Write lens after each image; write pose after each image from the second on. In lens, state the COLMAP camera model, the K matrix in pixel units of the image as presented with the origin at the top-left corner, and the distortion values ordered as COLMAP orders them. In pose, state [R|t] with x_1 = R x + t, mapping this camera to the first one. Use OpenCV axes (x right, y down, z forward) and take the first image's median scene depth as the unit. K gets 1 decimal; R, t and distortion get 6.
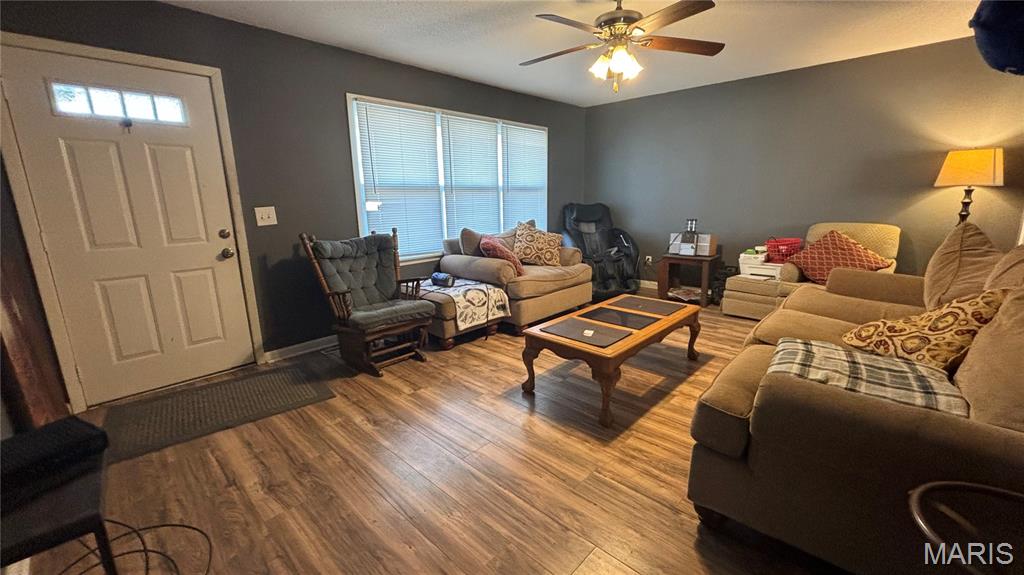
lens RADIAL K [[409.8, 0, 512.0], [0, 409.8, 287.5], [0, 0, 1]] dist [-0.008978, -0.000229]
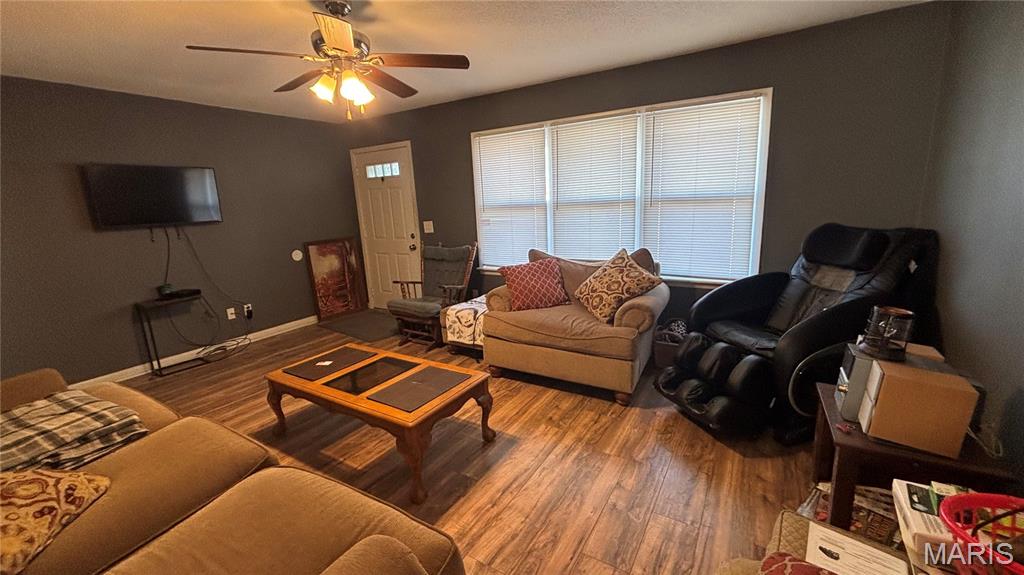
lens RADIAL K [[409.8, 0, 512.0], [0, 409.8, 287.5], [0, 0, 1]] dist [-0.008978, -0.000229]
pose [[0.213115, 0.201464, -0.956030, 0.918928], [-0.183109, 0.969407, 0.163465, -0.240120], [0.959715, 0.140221, 0.243485, 0.870645]]
